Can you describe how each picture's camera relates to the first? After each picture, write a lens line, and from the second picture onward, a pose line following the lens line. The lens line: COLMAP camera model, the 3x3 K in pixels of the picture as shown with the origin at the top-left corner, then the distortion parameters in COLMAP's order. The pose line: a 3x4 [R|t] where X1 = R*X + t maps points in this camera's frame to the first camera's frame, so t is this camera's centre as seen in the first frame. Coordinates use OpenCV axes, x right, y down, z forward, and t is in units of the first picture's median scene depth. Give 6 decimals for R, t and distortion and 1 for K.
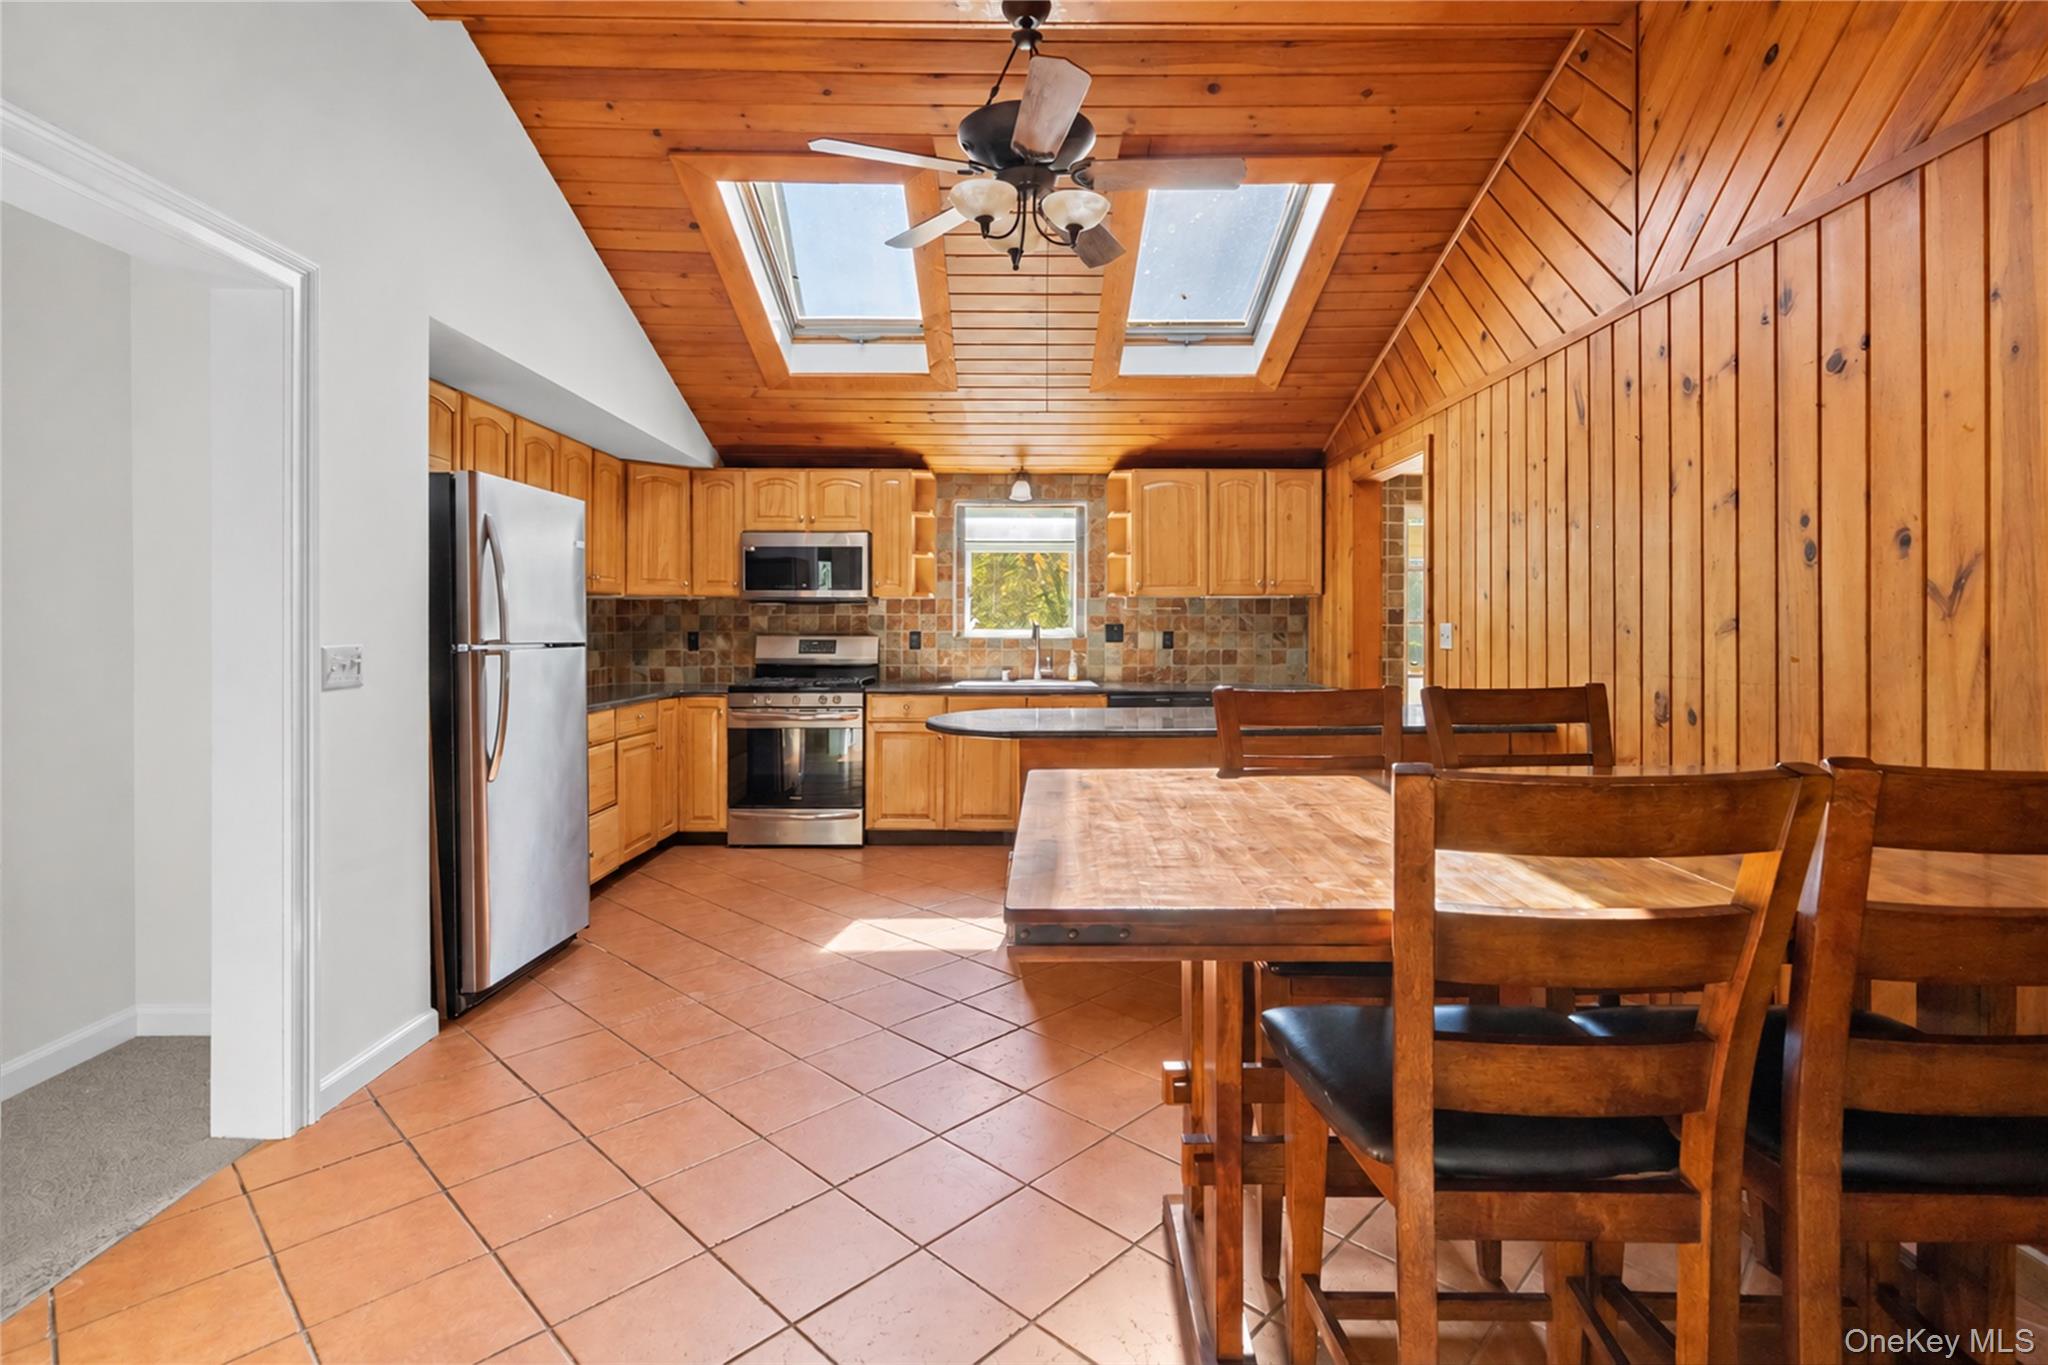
lens RADIAL K [[980.8, 0, 1023.3], [0, 980.8, 634.5], [0, 0, 1]] dist [0.021199, -0.000177]
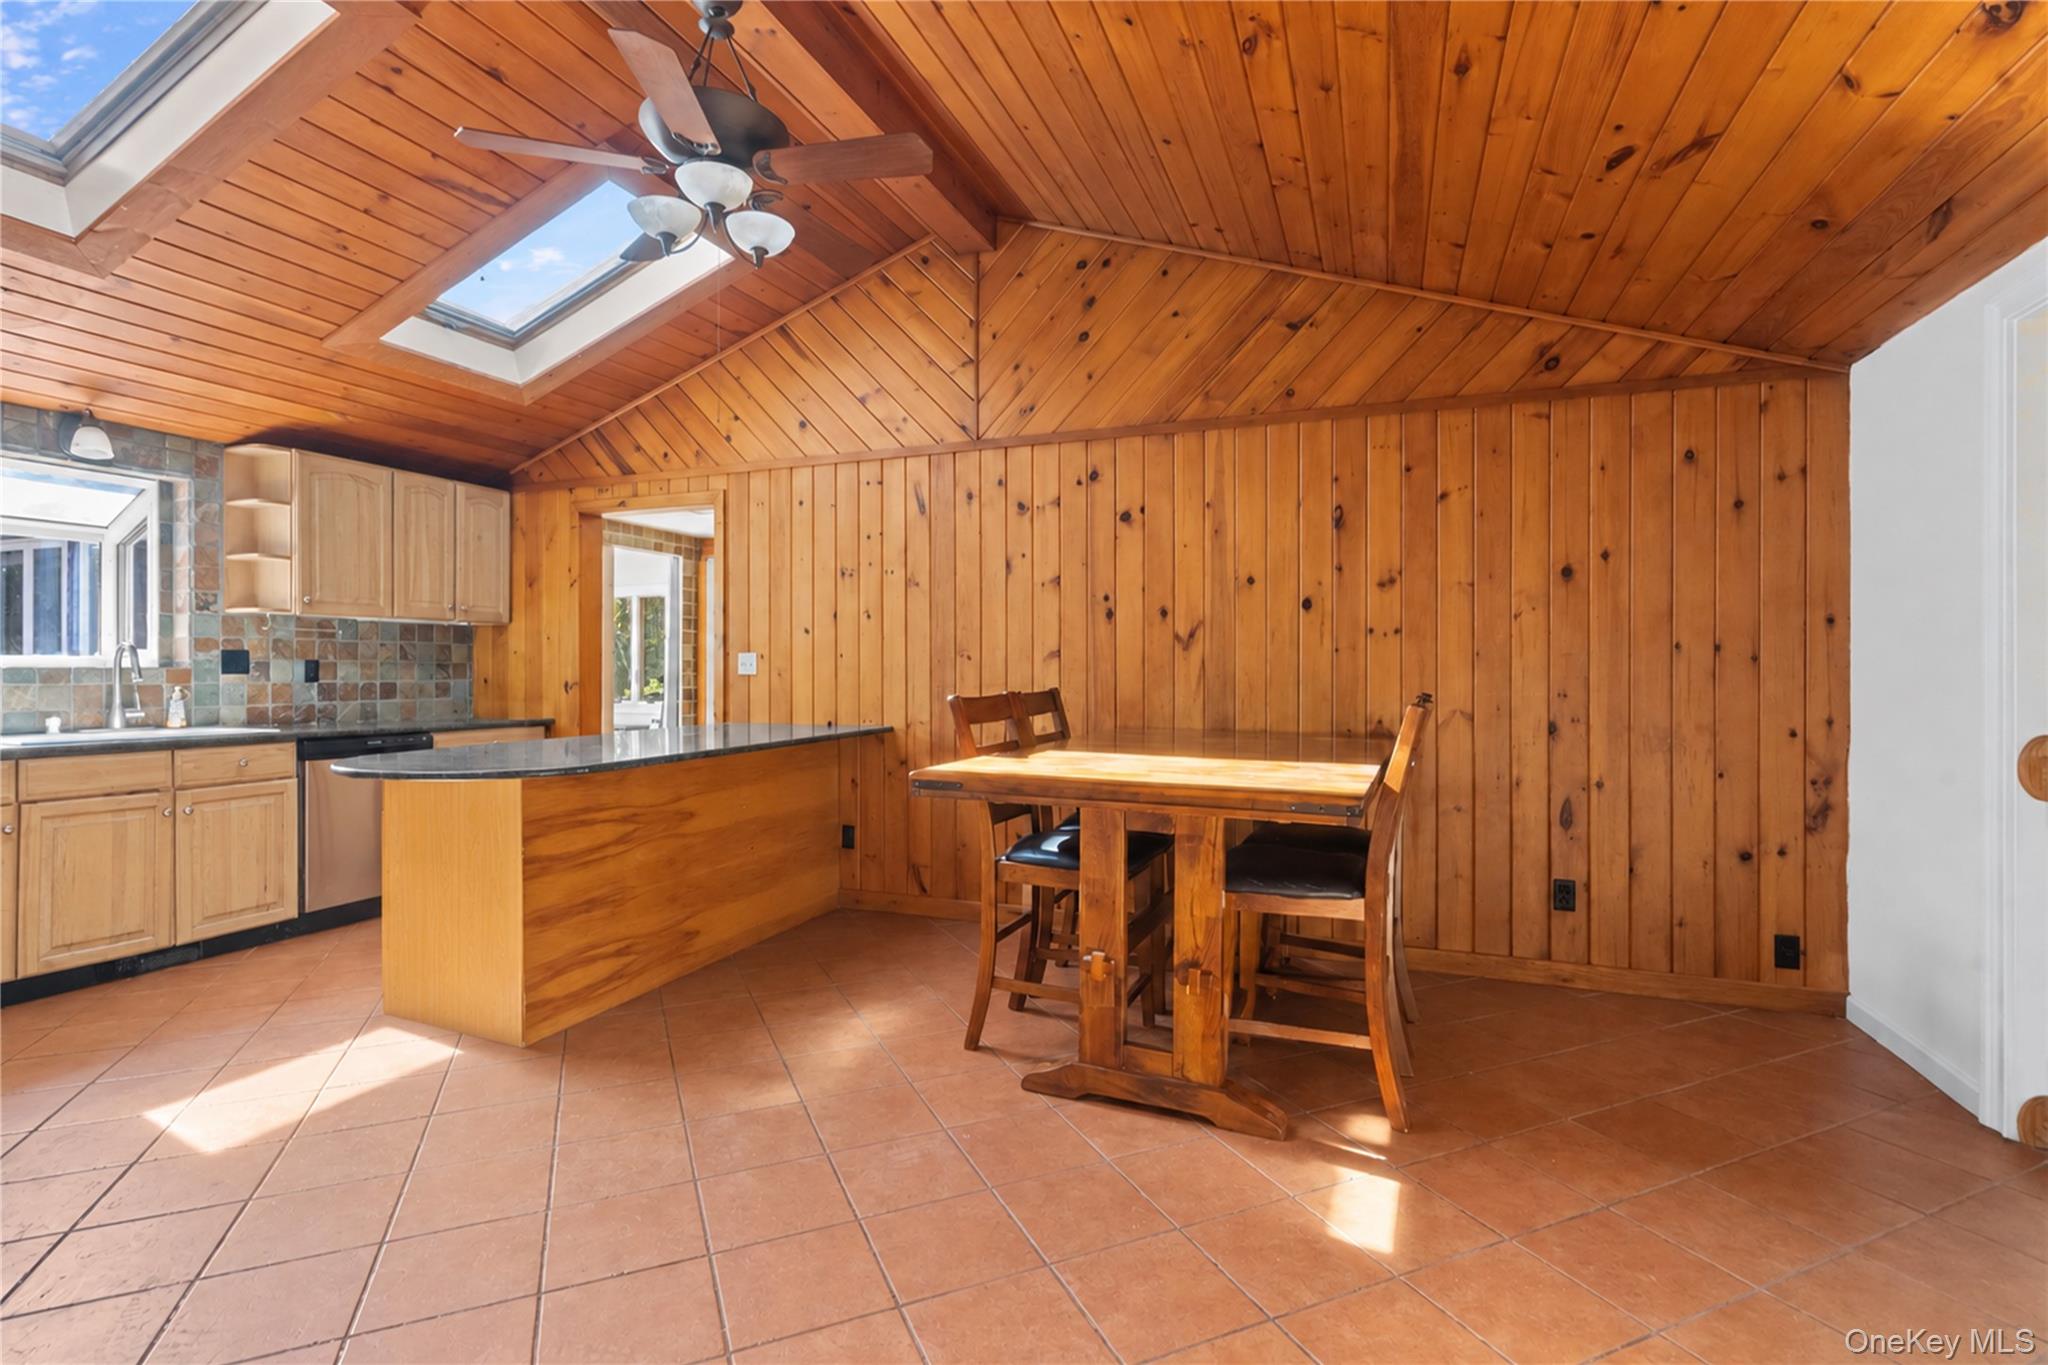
lens RADIAL K [[967.5, 0, 1024.0], [0, 967.5, 682.5], [0, 0, 1]] dist [-0.000956, -0.000200]
pose [[0.386117, -0.006635, 0.922426, -0.370938], [0.003108, 0.999978, 0.005892, 0.012726], [-0.922445, 0.000591, 0.386129, 0.177357]]
